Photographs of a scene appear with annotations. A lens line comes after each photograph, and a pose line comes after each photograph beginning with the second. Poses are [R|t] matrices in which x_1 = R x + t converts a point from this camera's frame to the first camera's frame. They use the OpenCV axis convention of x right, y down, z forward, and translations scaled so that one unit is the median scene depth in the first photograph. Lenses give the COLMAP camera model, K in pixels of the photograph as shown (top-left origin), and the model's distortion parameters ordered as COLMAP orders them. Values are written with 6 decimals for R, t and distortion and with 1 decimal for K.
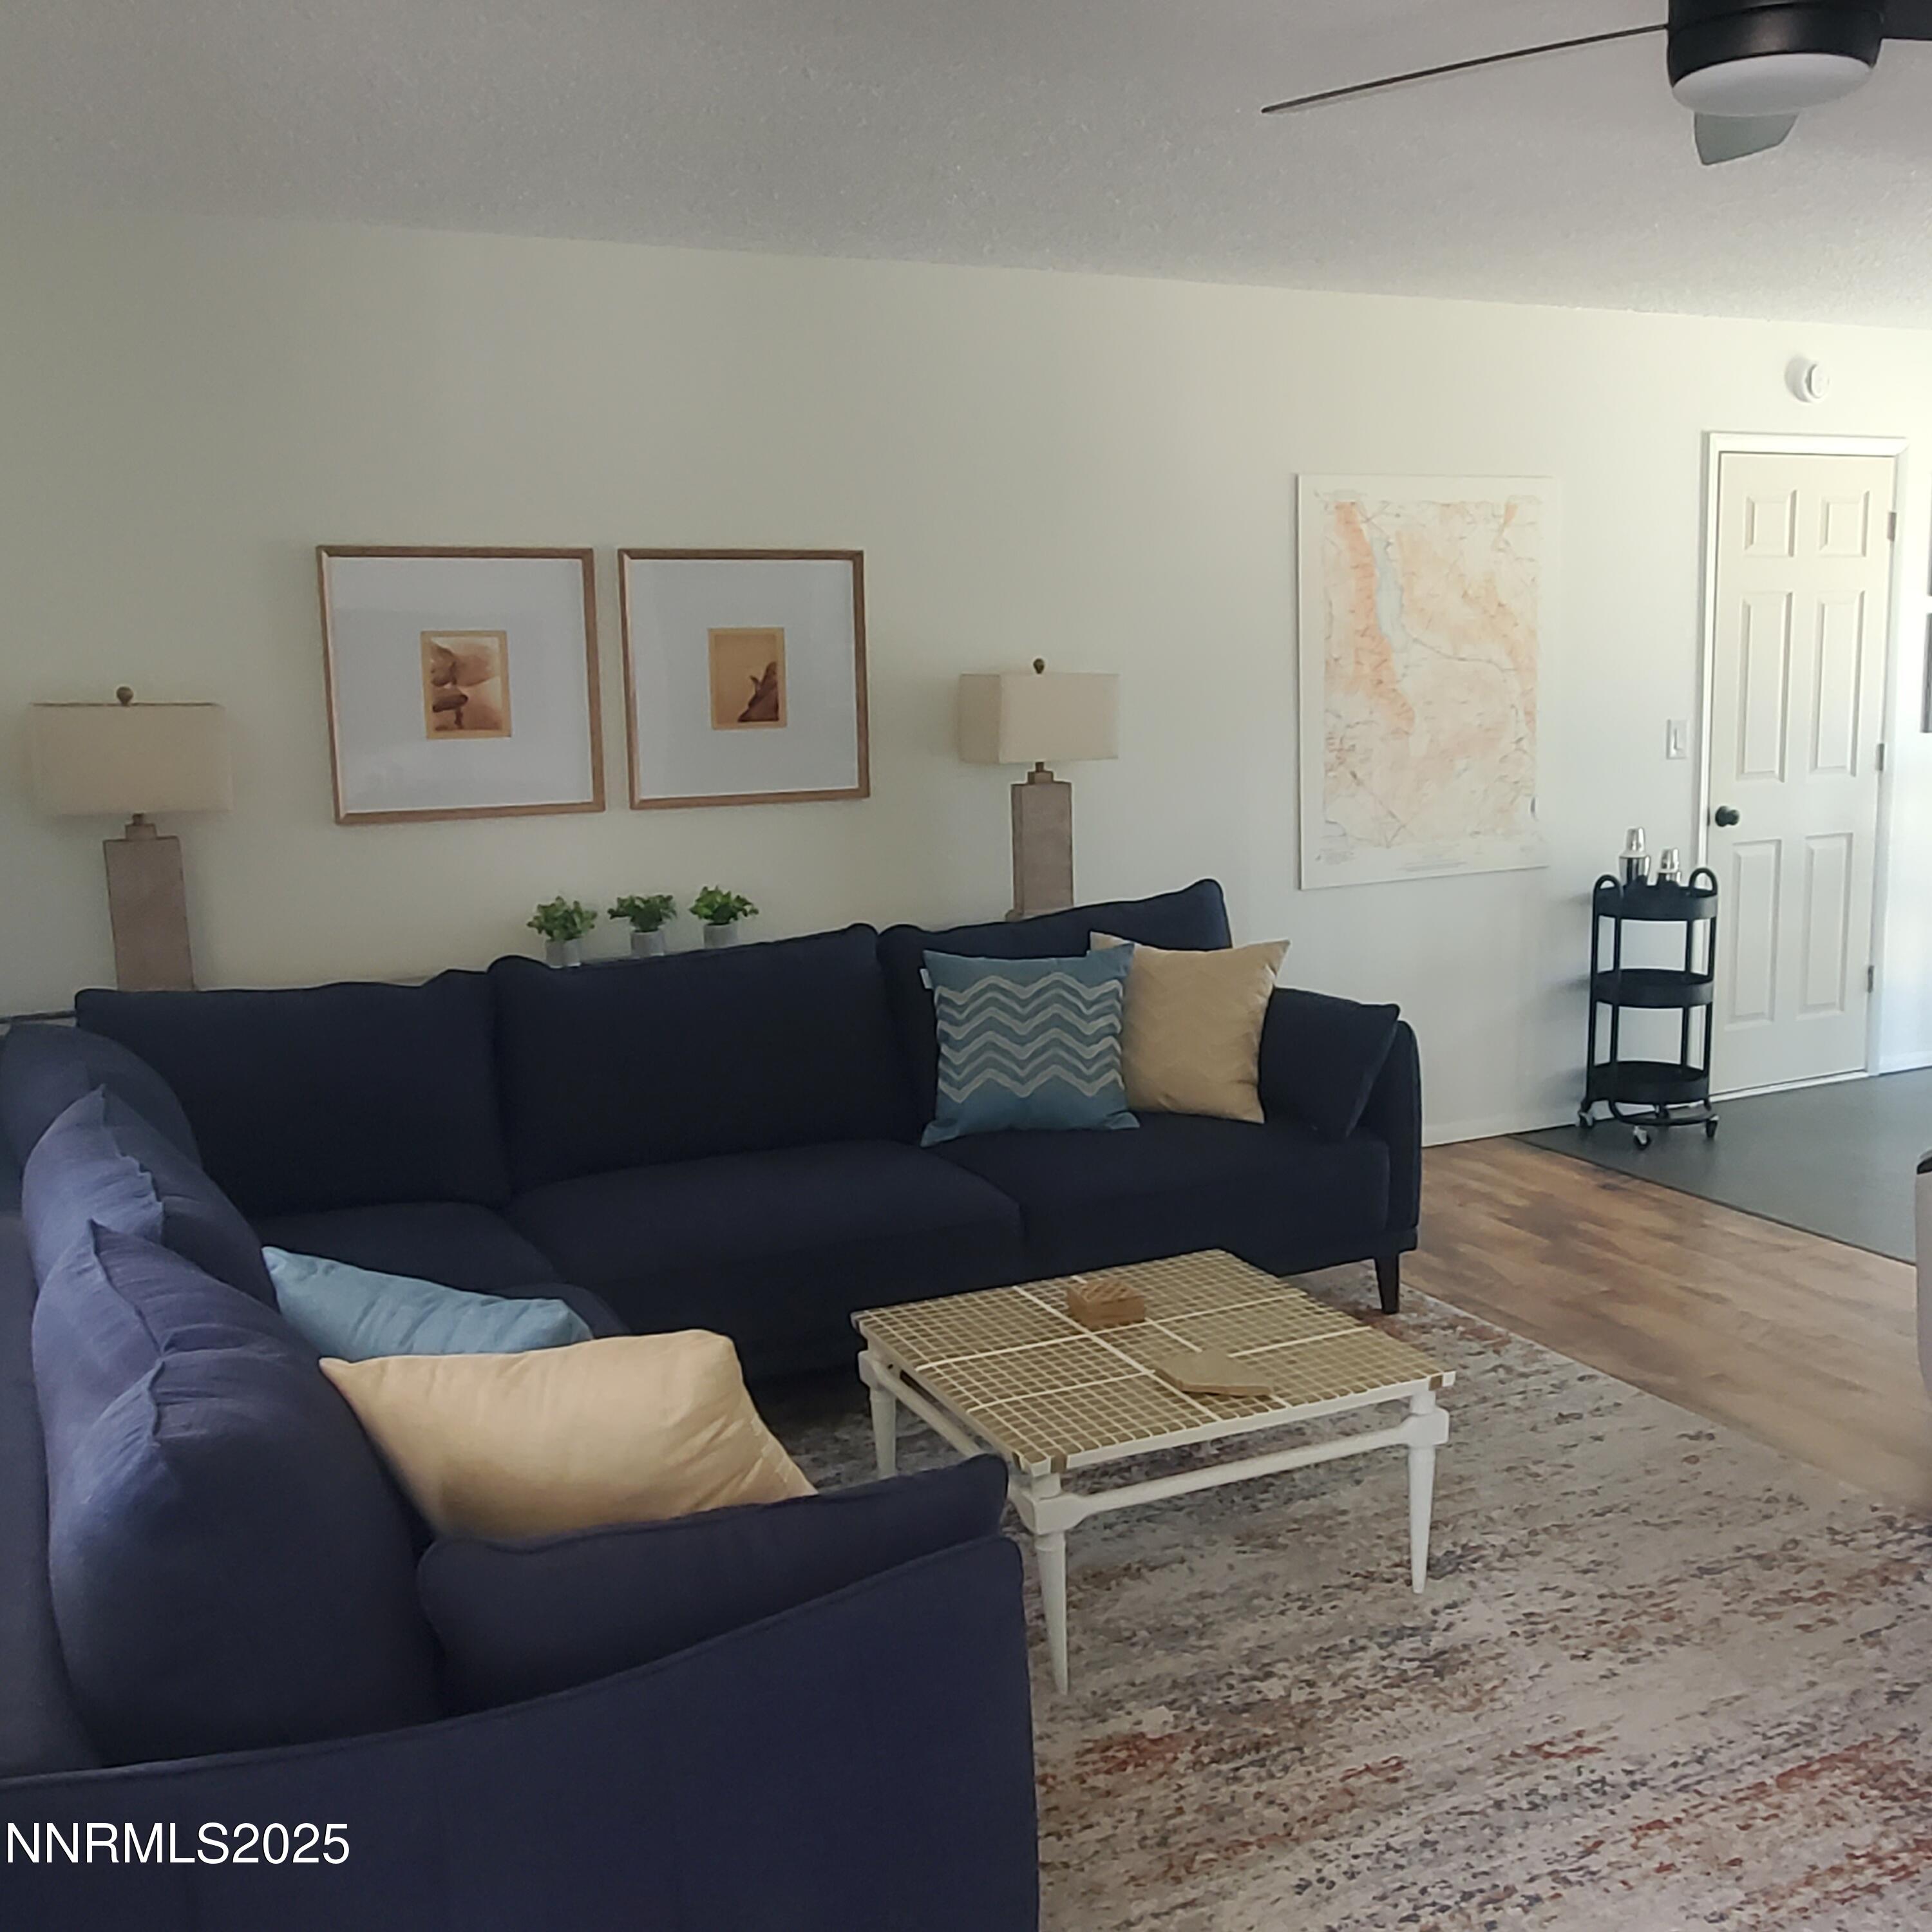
lens RADIAL K [[2042.3, 0, 962.9], [0, 2042.3, 966.6], [0, 0, 1]] dist [0.041959, 0.000000]
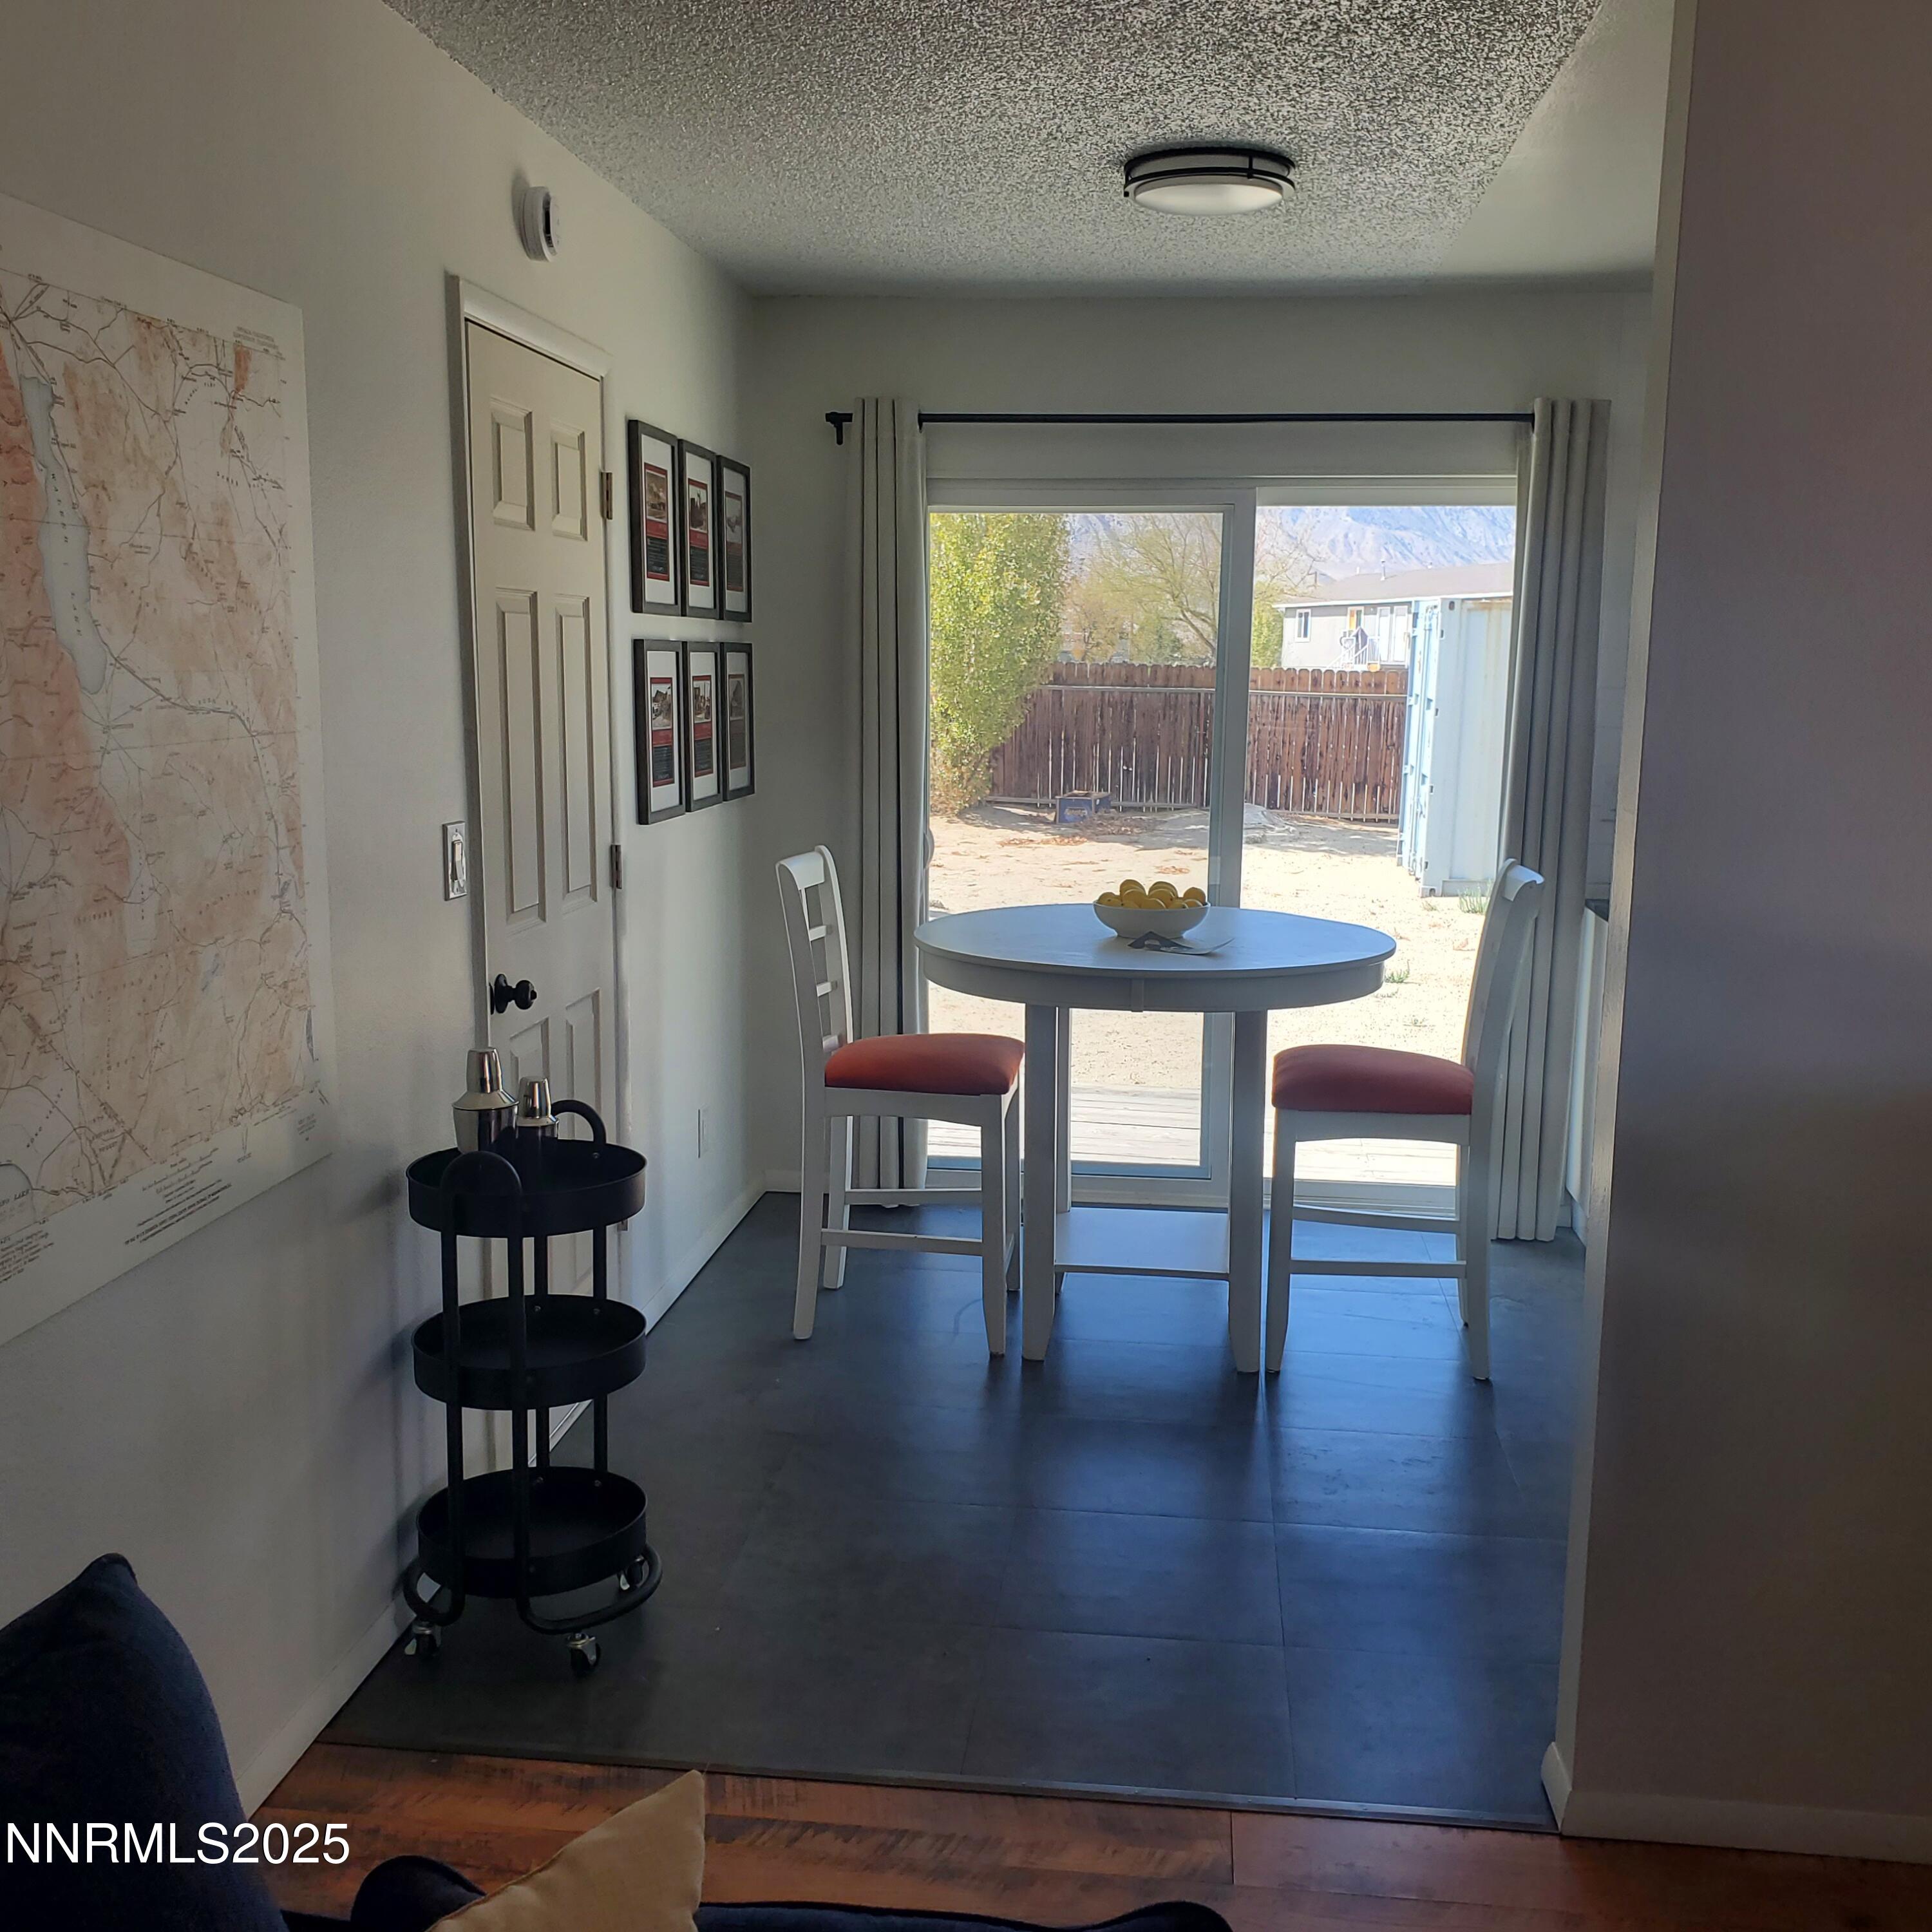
lens RADIAL K [[1999.6, 0, 969.0], [0, 1999.6, 982.3], [0, 0, 1]] dist [-0.001754, 0.000000]
pose [[0.508929, -0.111054, 0.853615, -0.027096], [0.109988, 0.991904, 0.063470, -0.104451], [-0.853753, 0.061586, 0.517023, 0.666097]]
